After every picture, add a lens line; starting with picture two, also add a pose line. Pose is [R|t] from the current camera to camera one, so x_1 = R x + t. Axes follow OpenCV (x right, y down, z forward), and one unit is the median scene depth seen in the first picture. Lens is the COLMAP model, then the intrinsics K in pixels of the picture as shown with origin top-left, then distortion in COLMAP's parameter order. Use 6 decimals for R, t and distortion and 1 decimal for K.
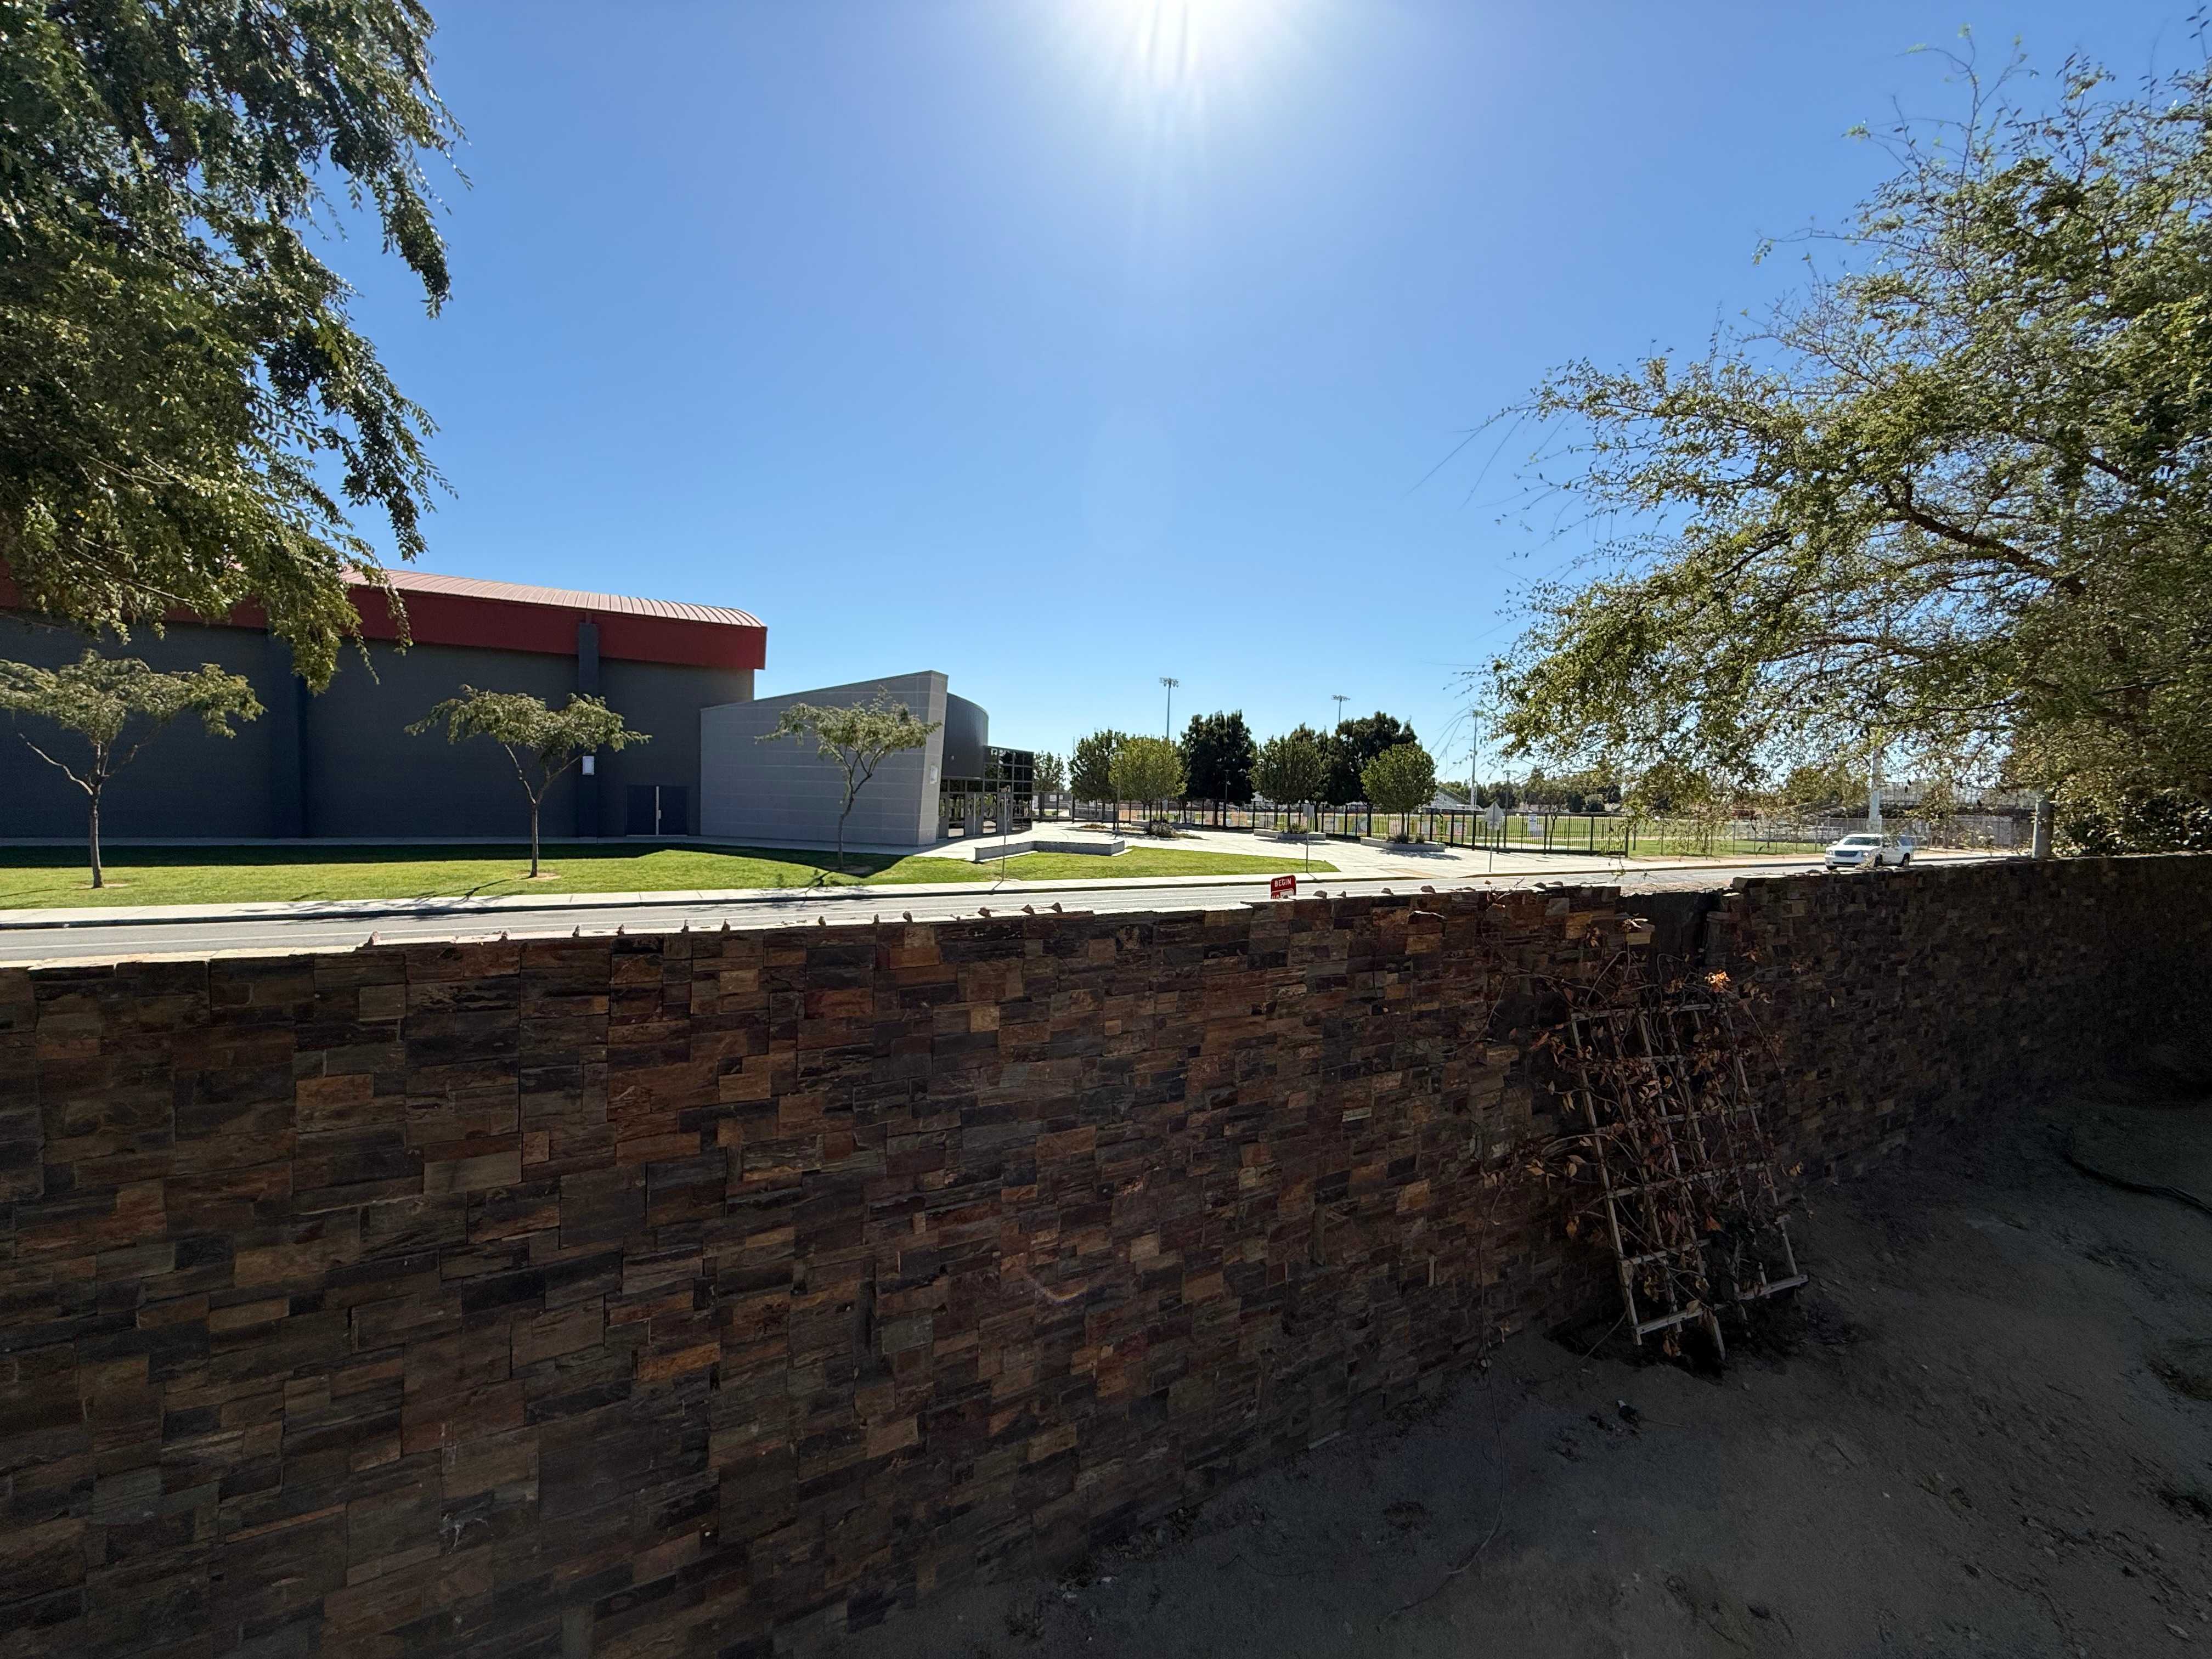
lens RADIAL K [[881.1, 0, 1109.7], [0, 881.1, 823.4], [0, 0, 1]] dist [-0.001576, 0.000648]
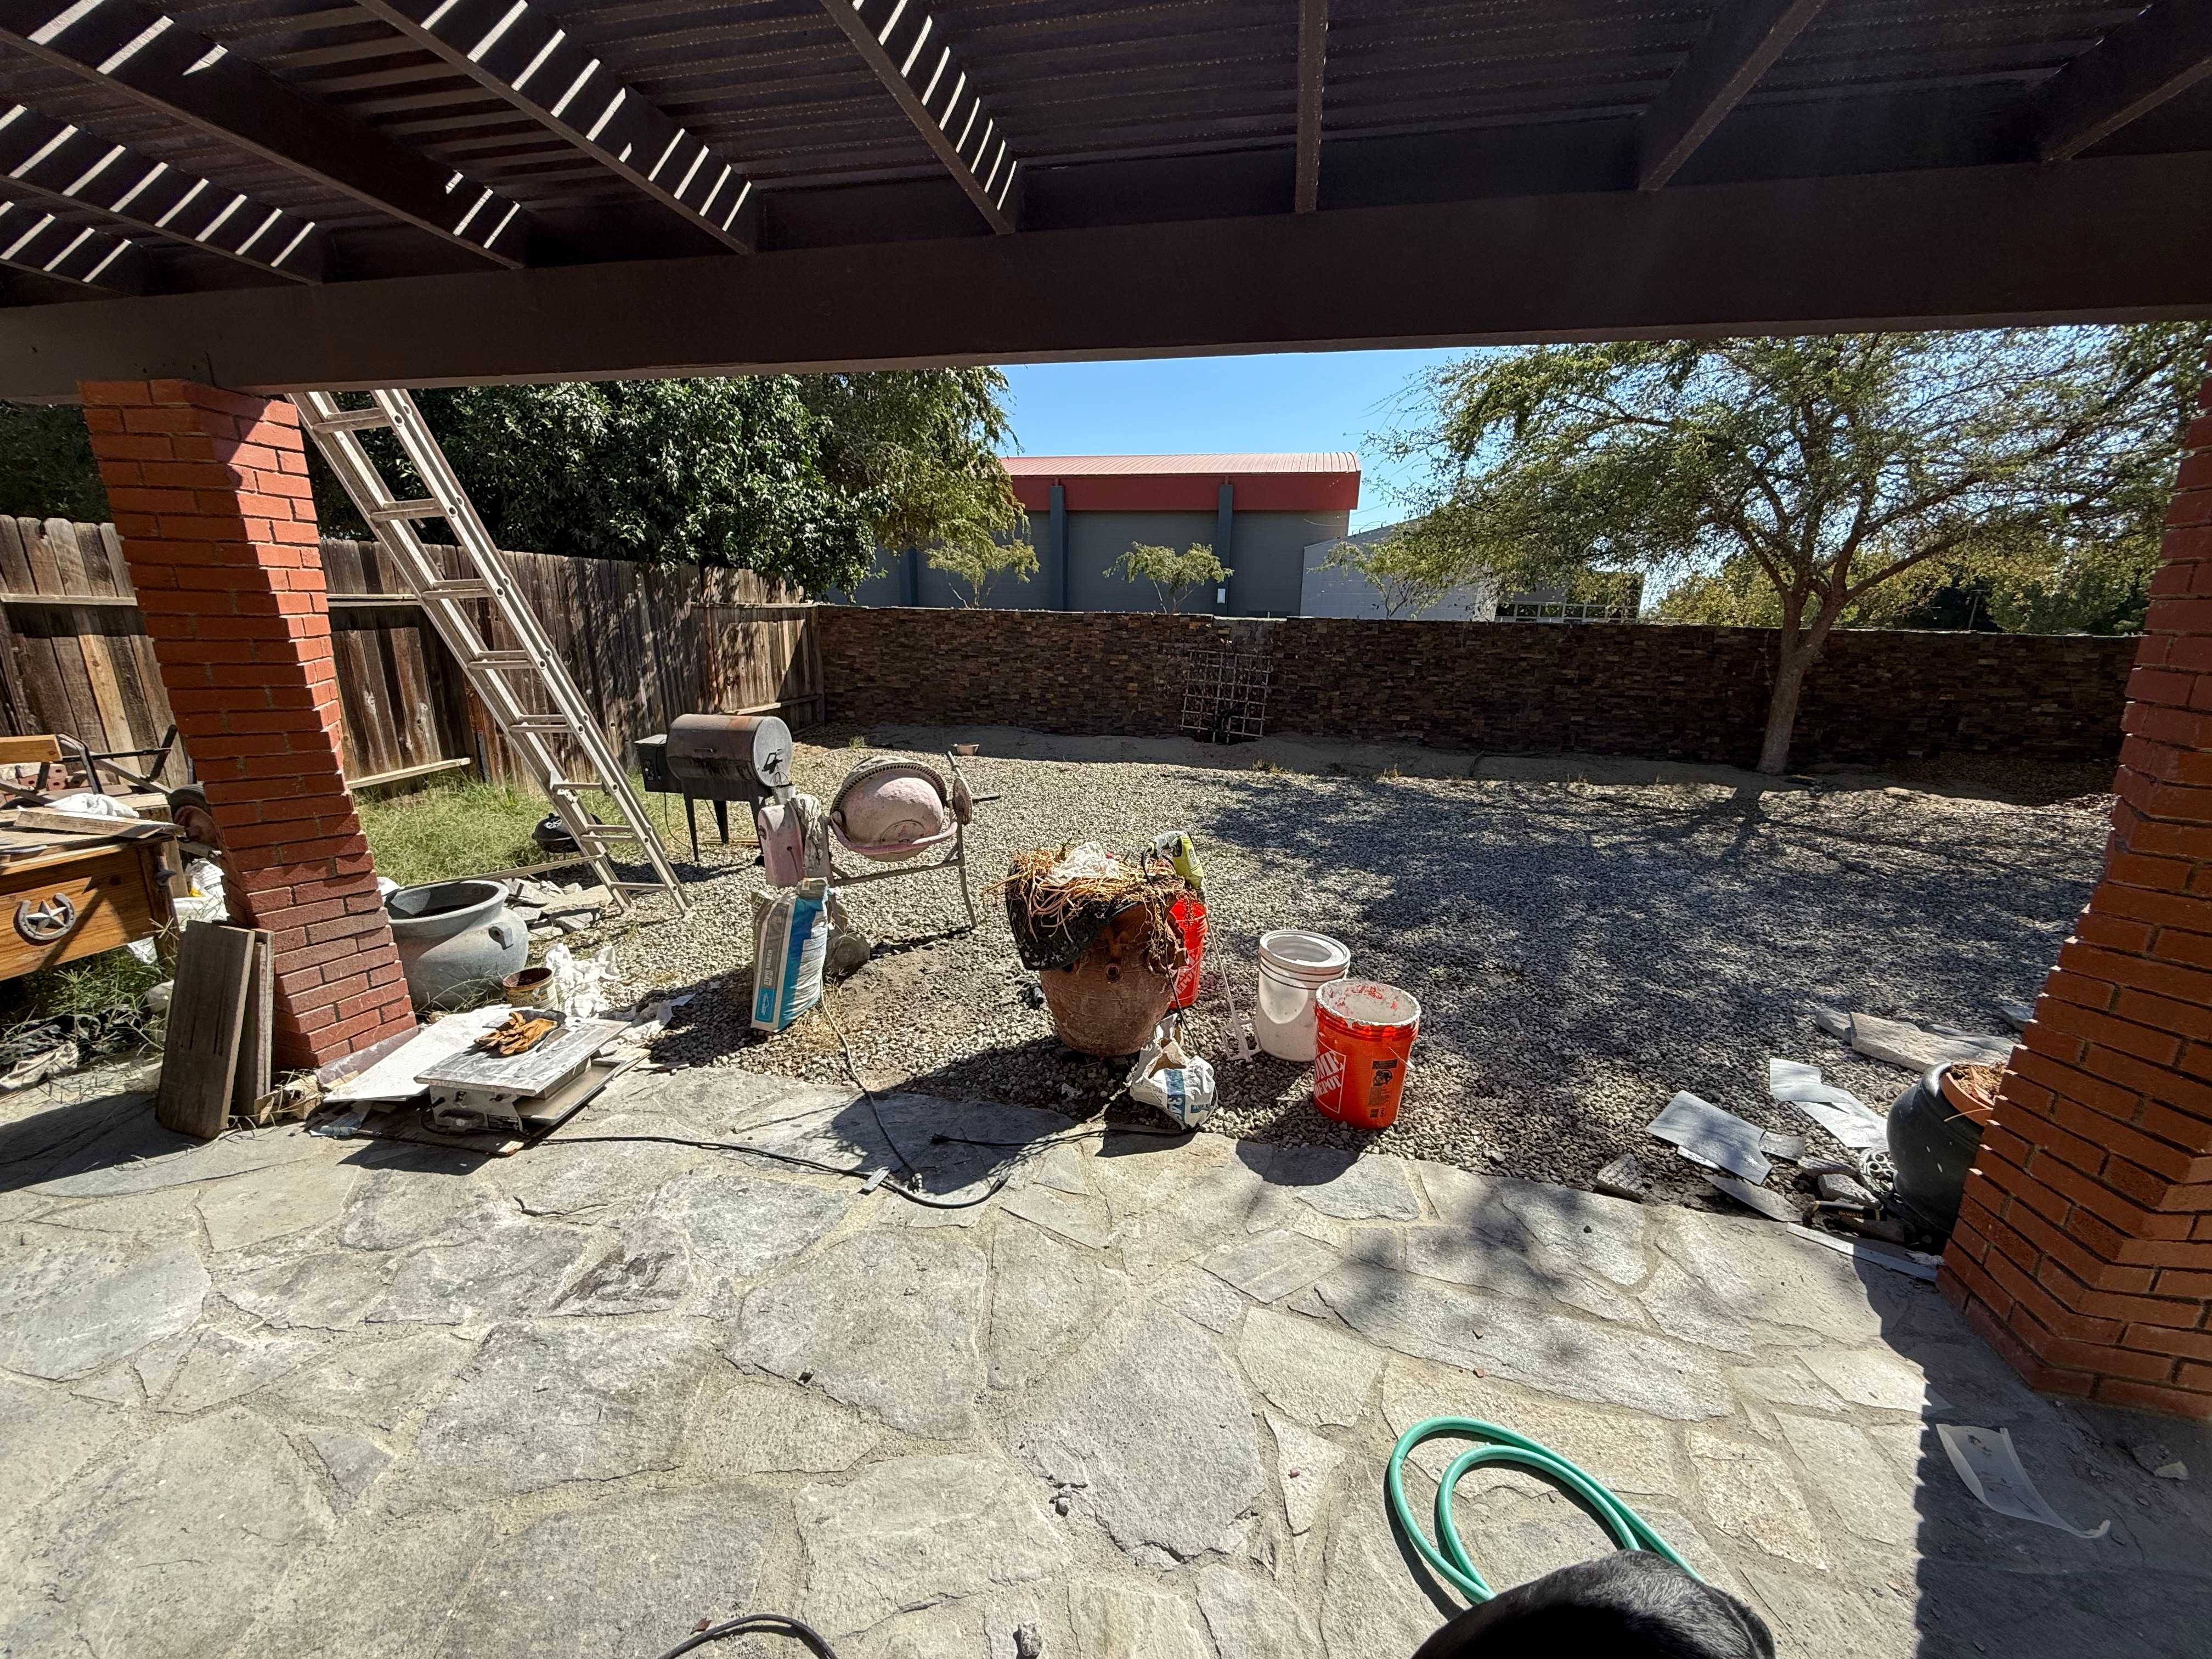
lens RADIAL K [[881.1, 0, 1100.1], [0, 881.1, 831.4], [0, 0, 1]] dist [-0.001576, 0.000648]
pose [[0.739444, 0.155713, -0.654963, 1.730826], [-0.025171, 0.978598, 0.204237, 0.134877], [0.672748, -0.134536, 0.727538, -1.270586]]
